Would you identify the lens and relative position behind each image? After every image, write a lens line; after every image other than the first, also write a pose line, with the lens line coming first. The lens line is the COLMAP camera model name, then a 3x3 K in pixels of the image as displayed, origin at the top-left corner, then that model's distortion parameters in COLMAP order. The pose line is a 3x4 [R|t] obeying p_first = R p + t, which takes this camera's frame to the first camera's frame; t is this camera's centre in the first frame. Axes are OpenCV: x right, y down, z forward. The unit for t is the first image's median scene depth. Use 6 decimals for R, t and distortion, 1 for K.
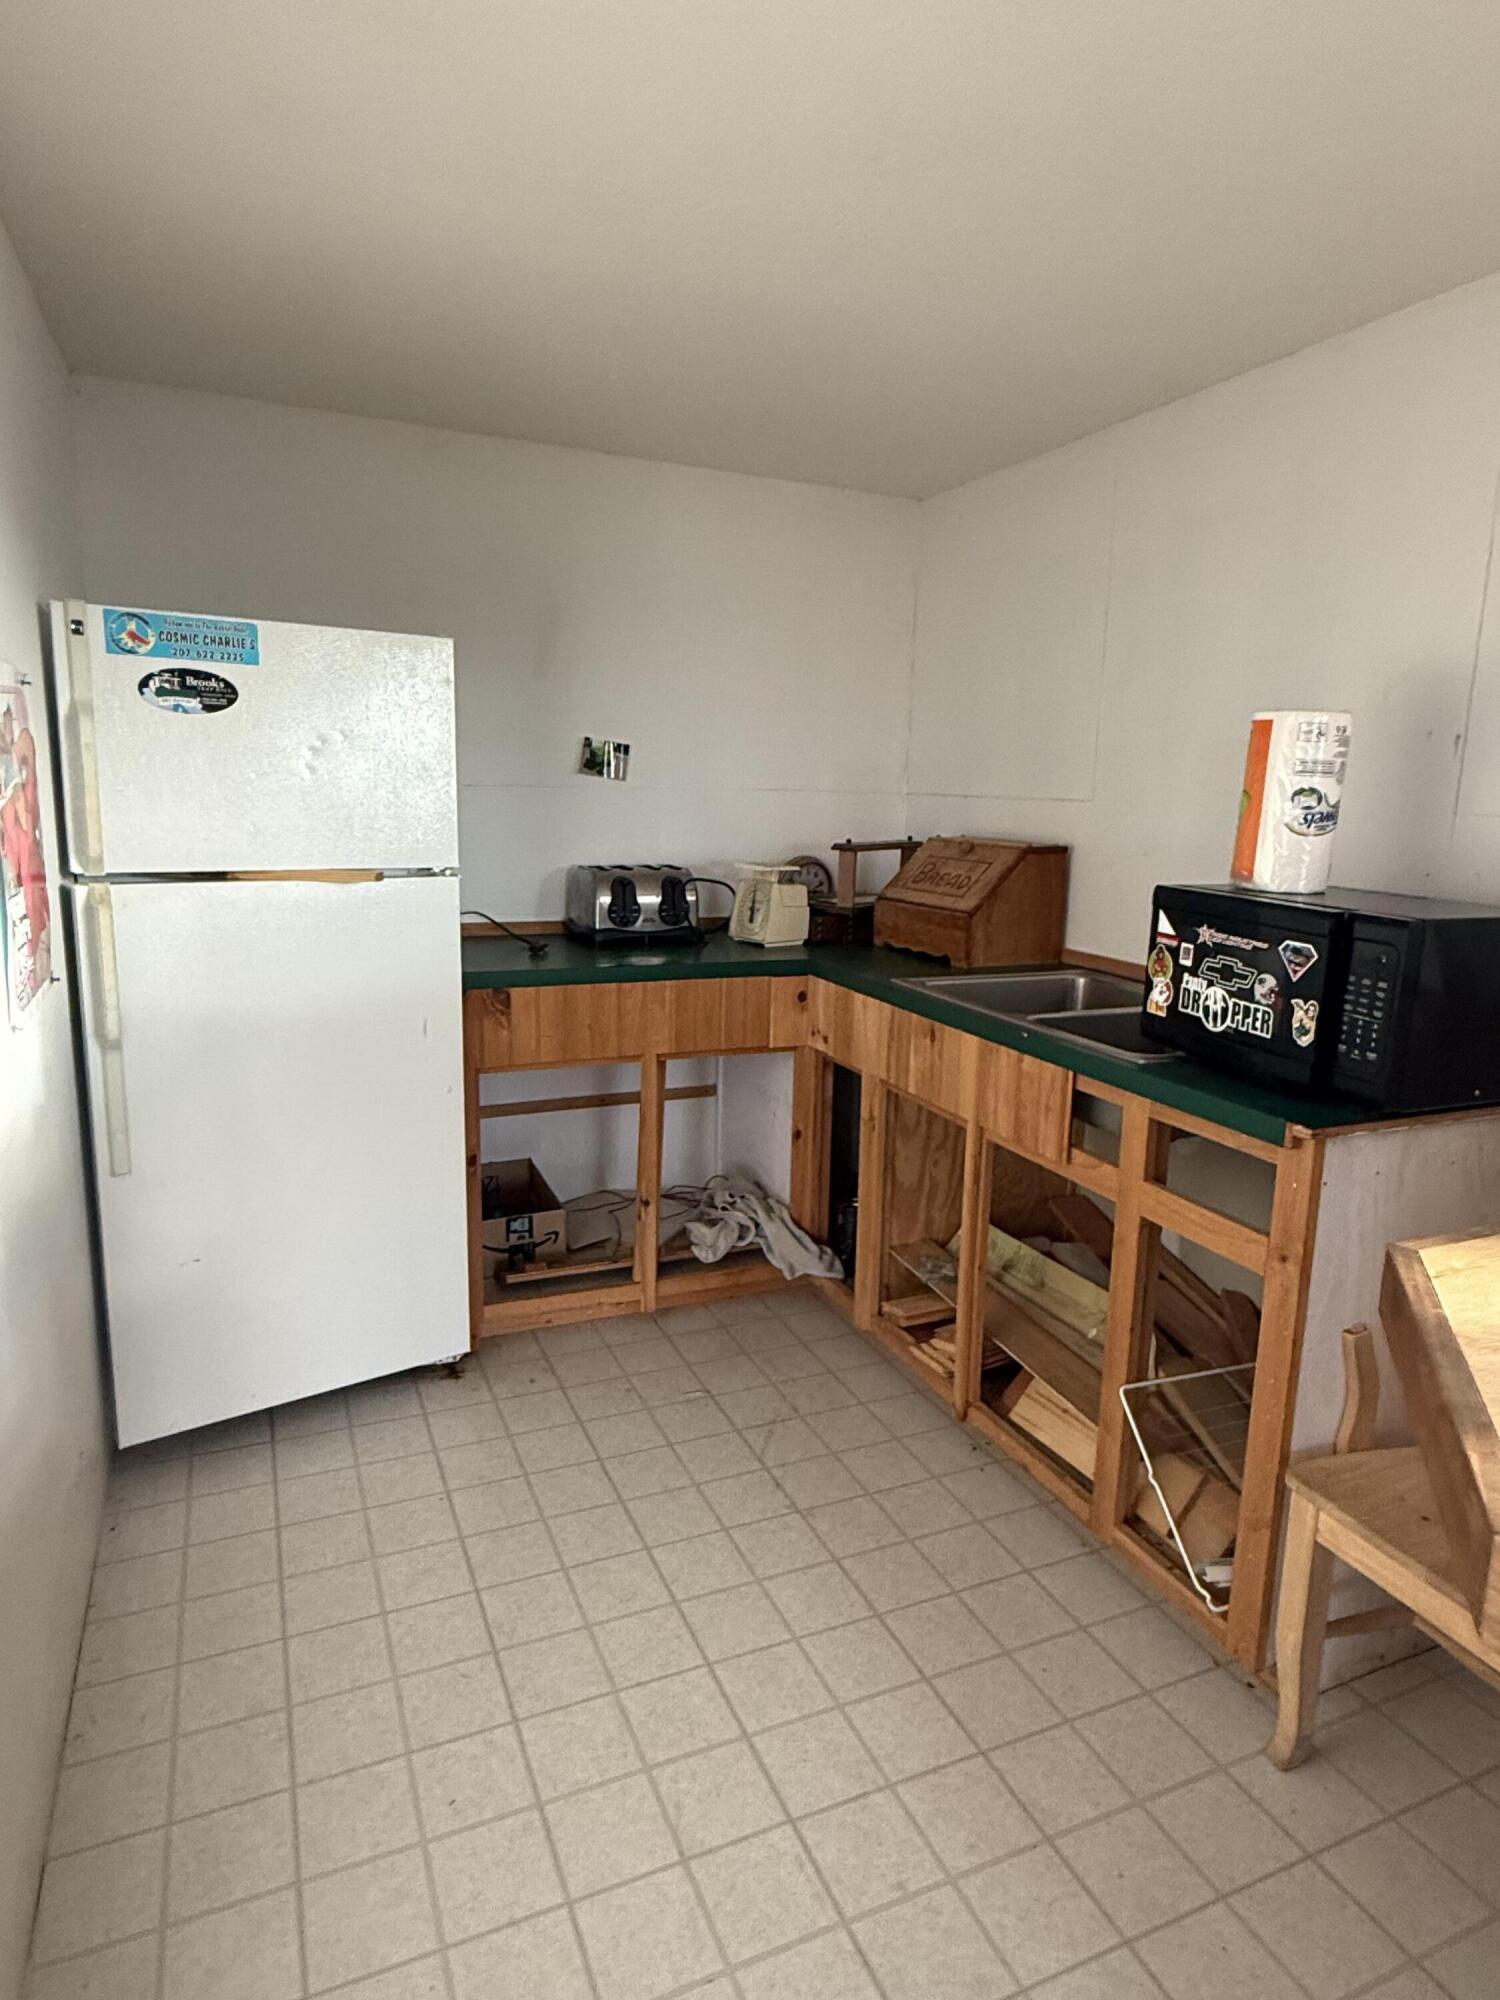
lens RADIAL K [[1155.6, 0, 750.0], [0, 1155.6, 1000.0], [0, 0, 1]] dist [0.000709, 0.000000]
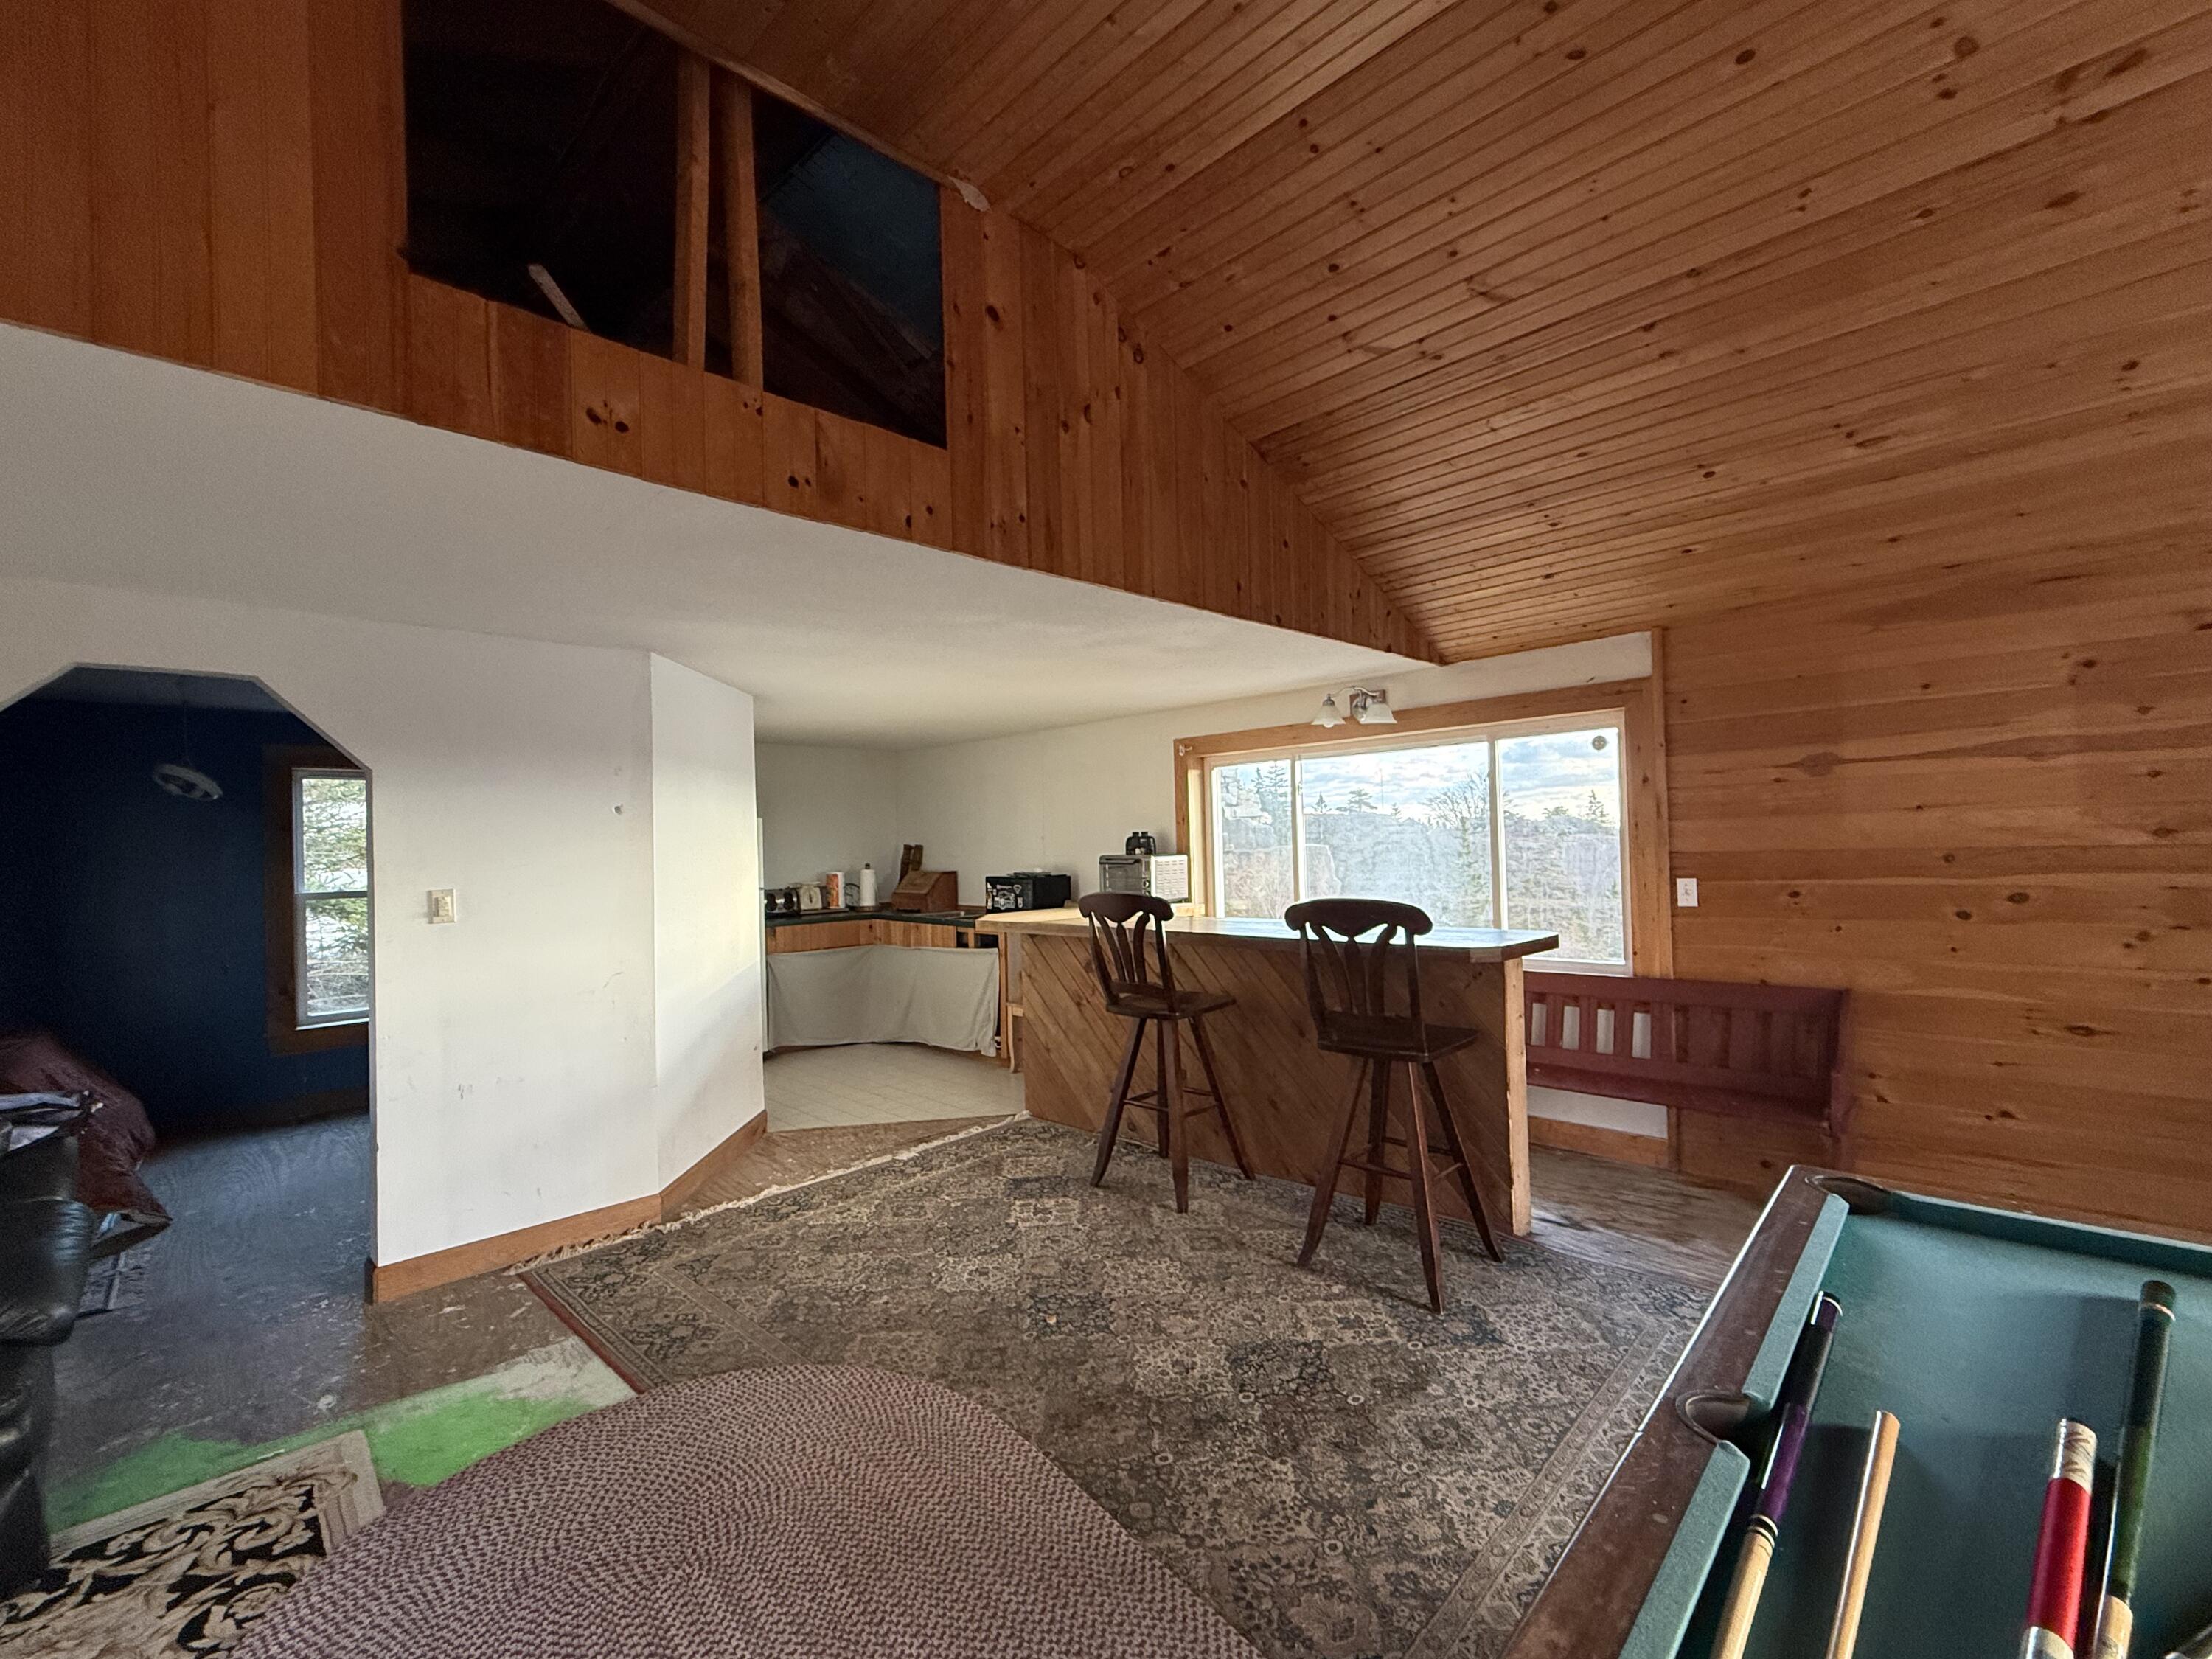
lens RADIAL K [[928.9, 0, 1118.8], [0, 928.9, 821.9], [0, 0, 1]] dist [0.000868, -0.000097]
pose [[0.921504, -0.039690, 0.386336, -0.278914], [0.116033, 0.977465, -0.176346, 0.232459], [-0.370630, 0.207331, 0.905344, -1.448642]]
